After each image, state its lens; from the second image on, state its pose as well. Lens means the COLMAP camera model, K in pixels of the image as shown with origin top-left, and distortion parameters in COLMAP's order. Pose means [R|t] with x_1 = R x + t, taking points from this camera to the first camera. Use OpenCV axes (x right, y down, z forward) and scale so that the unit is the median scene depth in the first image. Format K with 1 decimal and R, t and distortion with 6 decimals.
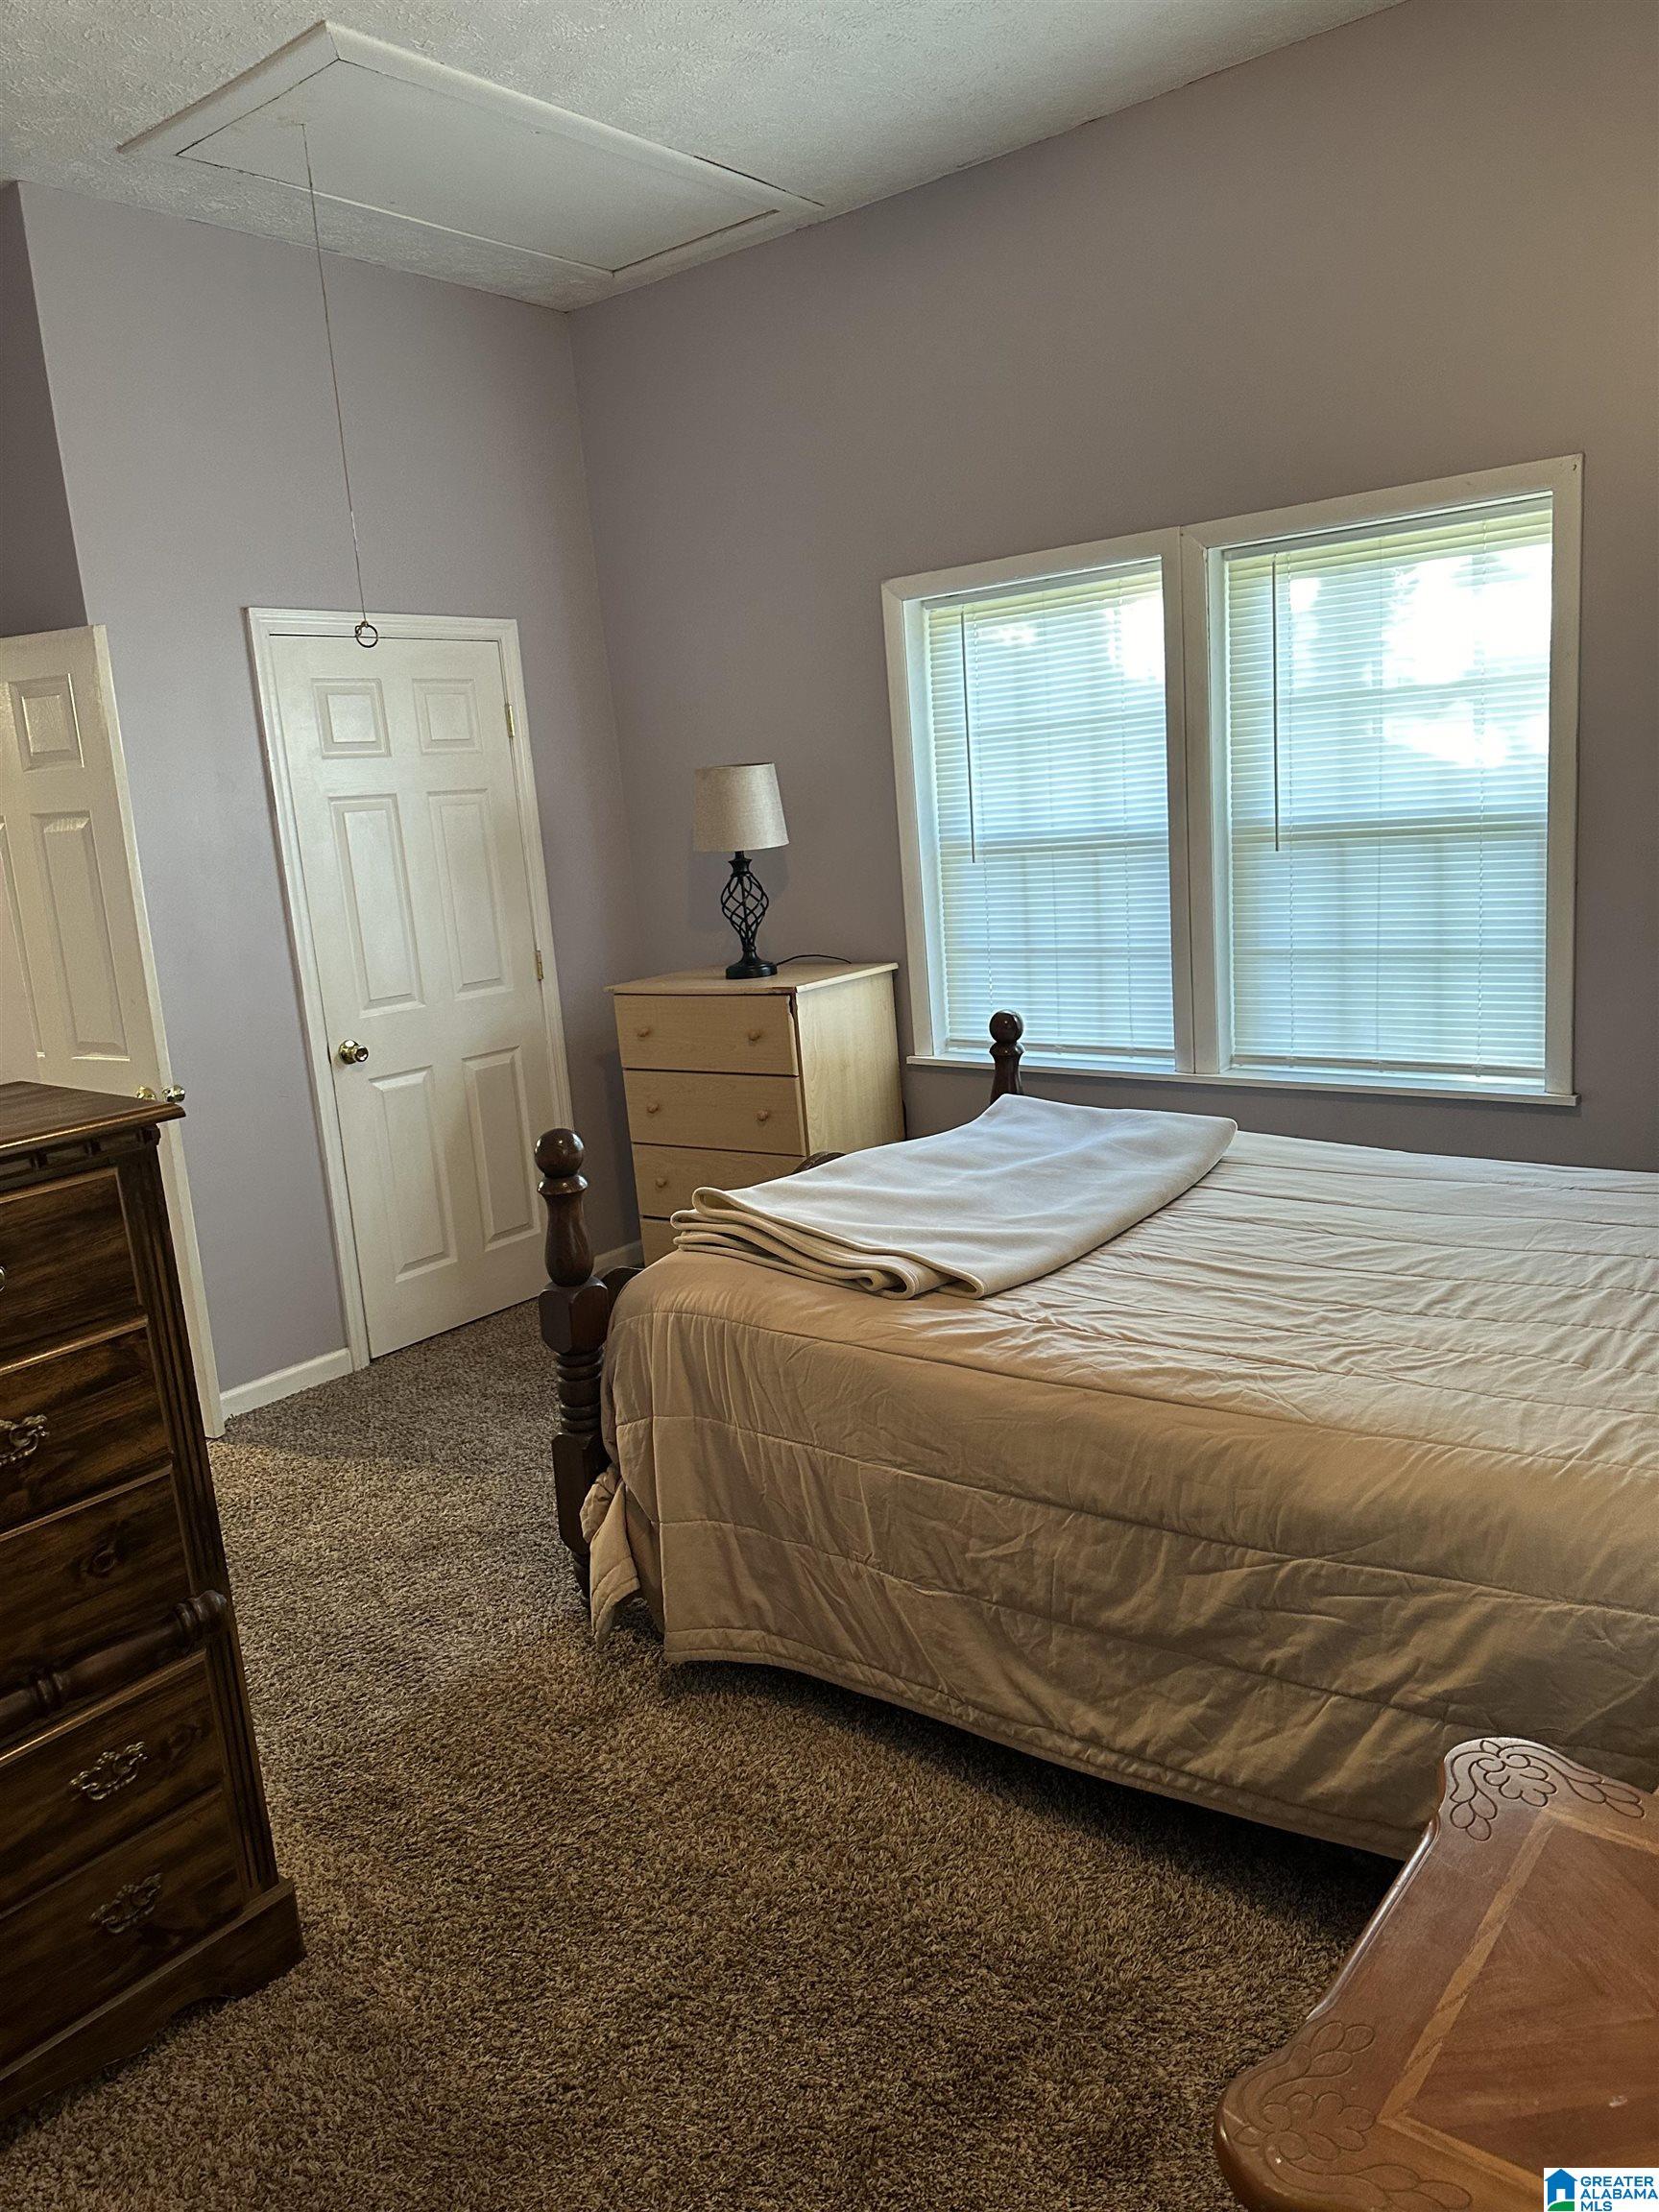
lens RADIAL K [[1569.6, 0, 831.9], [0, 1569.6, 1110.0], [0, 0, 1]] dist [0.035819, -0.051095]
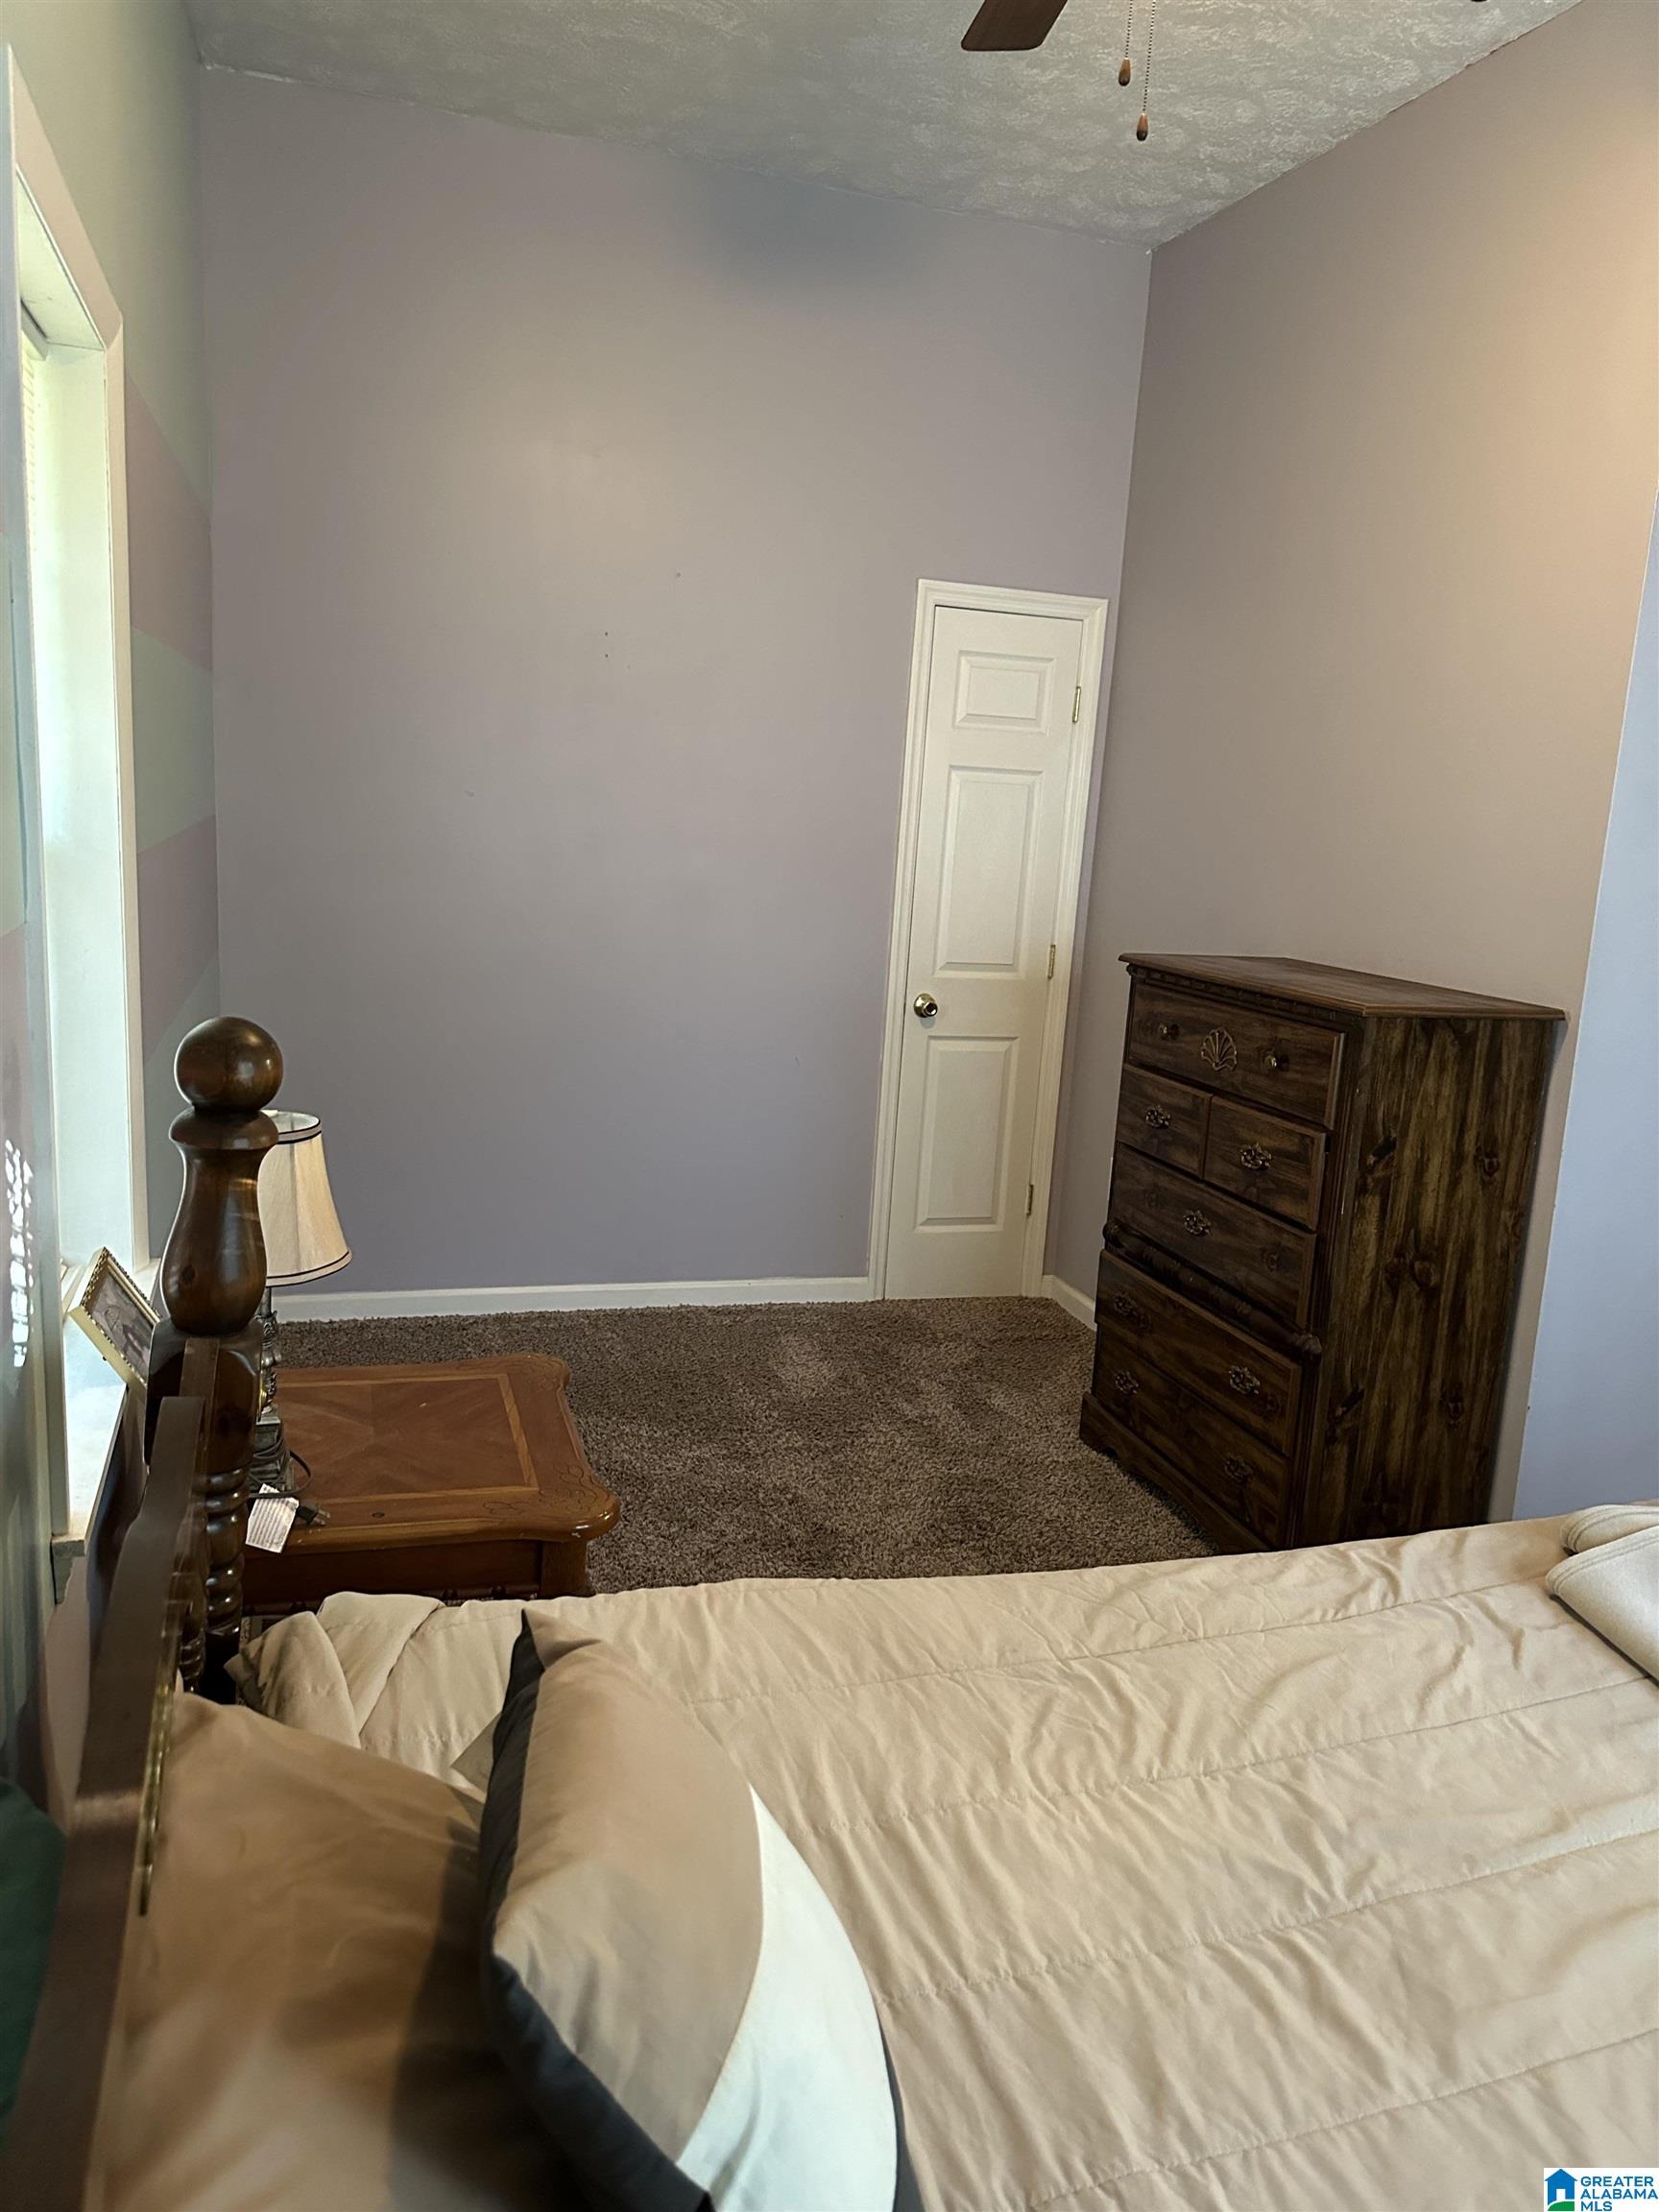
lens RADIAL K [[1569.6, 0, 830.3], [0, 1569.6, 1102.2], [0, 0, 1]] dist [0.035819, -0.051095]
pose [[-0.560595, 0.193831, -0.805086, 1.047174], [-0.199296, 0.912063, 0.358360, -0.346570], [0.803750, 0.361346, -0.472668, 1.322994]]
